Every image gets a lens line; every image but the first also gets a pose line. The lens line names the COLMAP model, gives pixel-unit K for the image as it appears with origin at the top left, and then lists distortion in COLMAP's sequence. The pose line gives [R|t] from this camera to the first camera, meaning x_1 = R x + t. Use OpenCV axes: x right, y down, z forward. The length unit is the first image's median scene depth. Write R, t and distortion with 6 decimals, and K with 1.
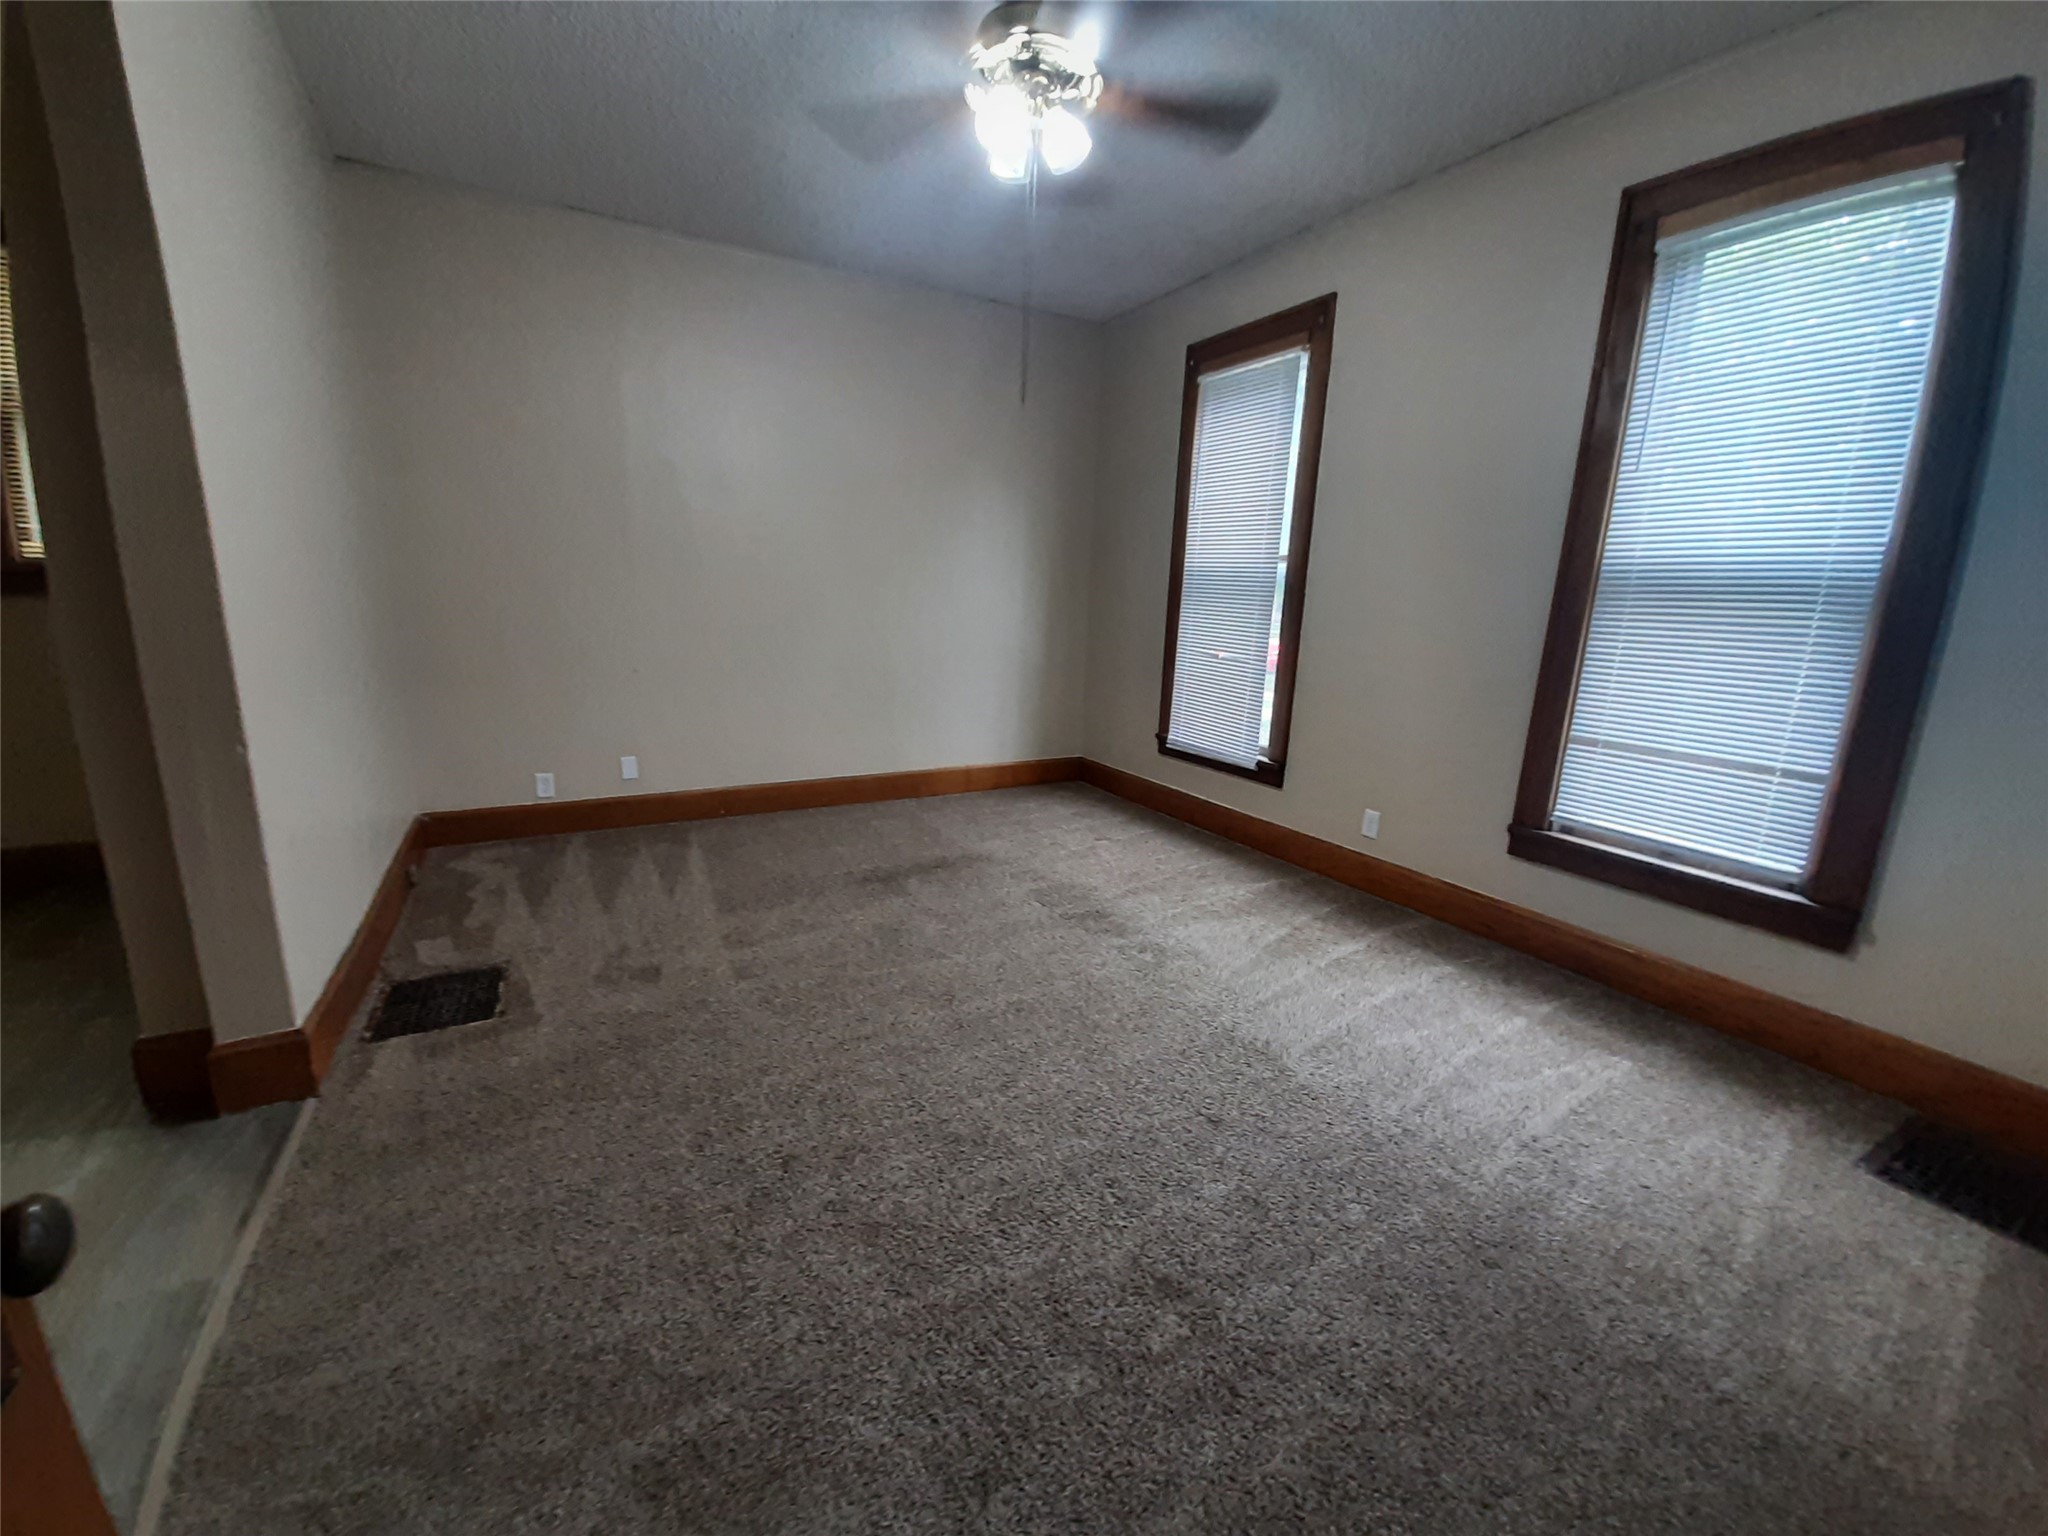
lens RADIAL K [[808.4, 0, 1024.0], [0, 808.4, 768.0], [0, 0, 1]] dist [0.008005, -0.007158]
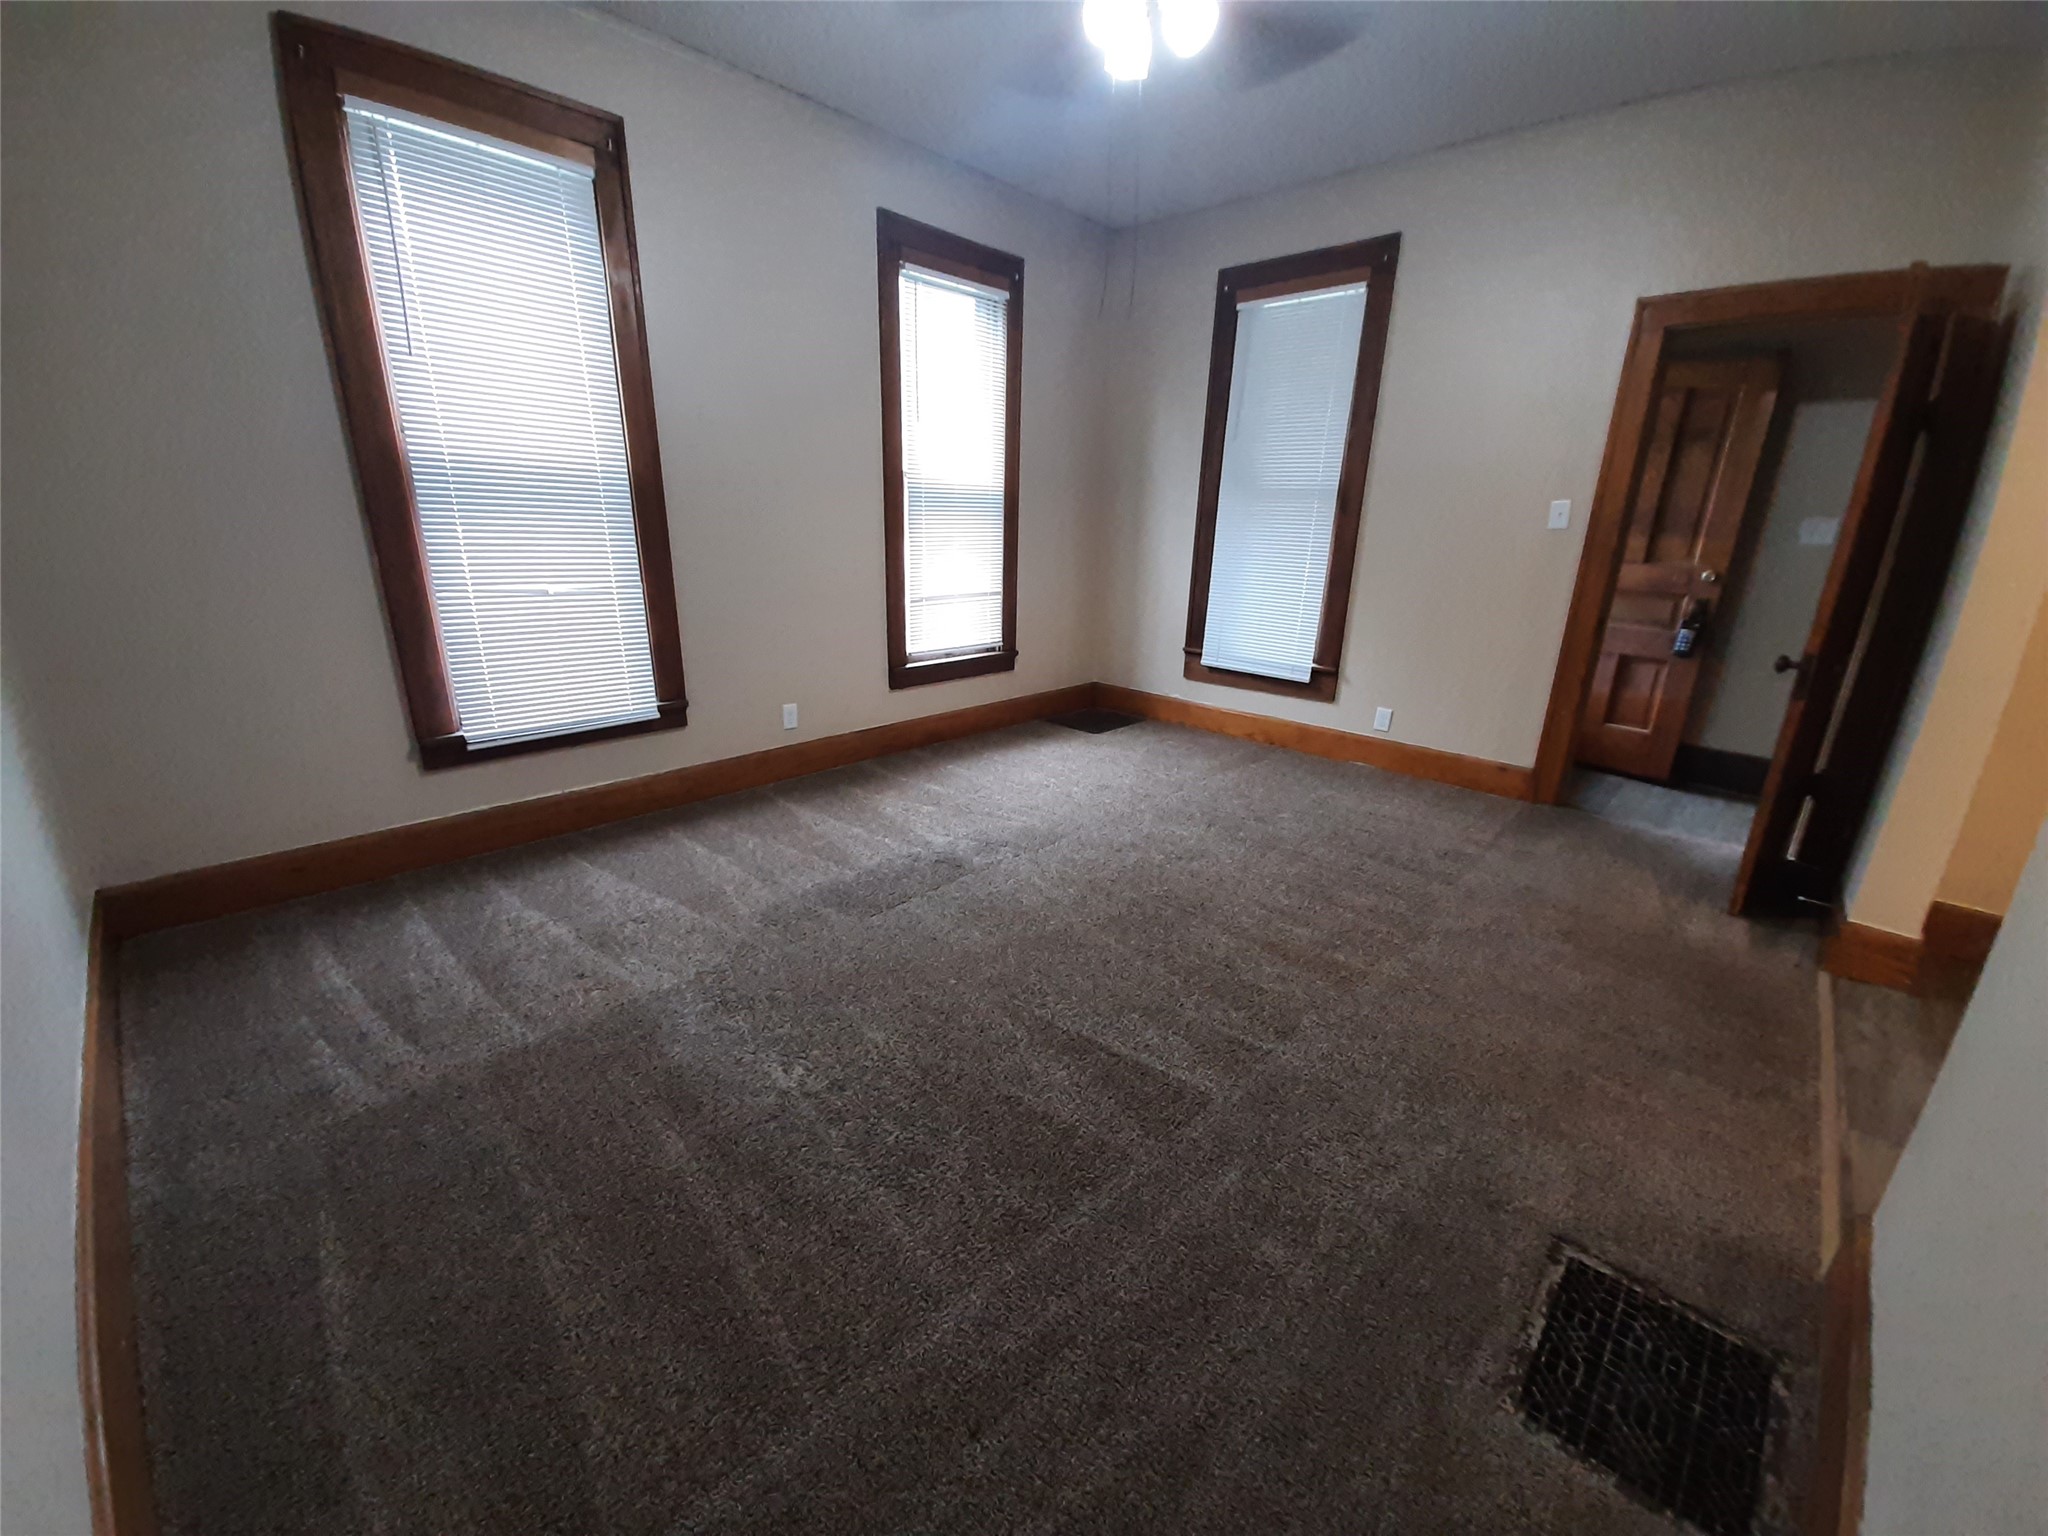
lens RADIAL K [[825.2, 0, 1012.2], [0, 825.2, 763.2], [0, 0, 1]] dist [-0.001599, -0.000416]
pose [[-0.293544, -0.328742, 0.897641, -0.700805], [0.164122, 0.907735, 0.386110, -0.262389], [-0.941751, 0.260663, -0.212507, 0.995928]]
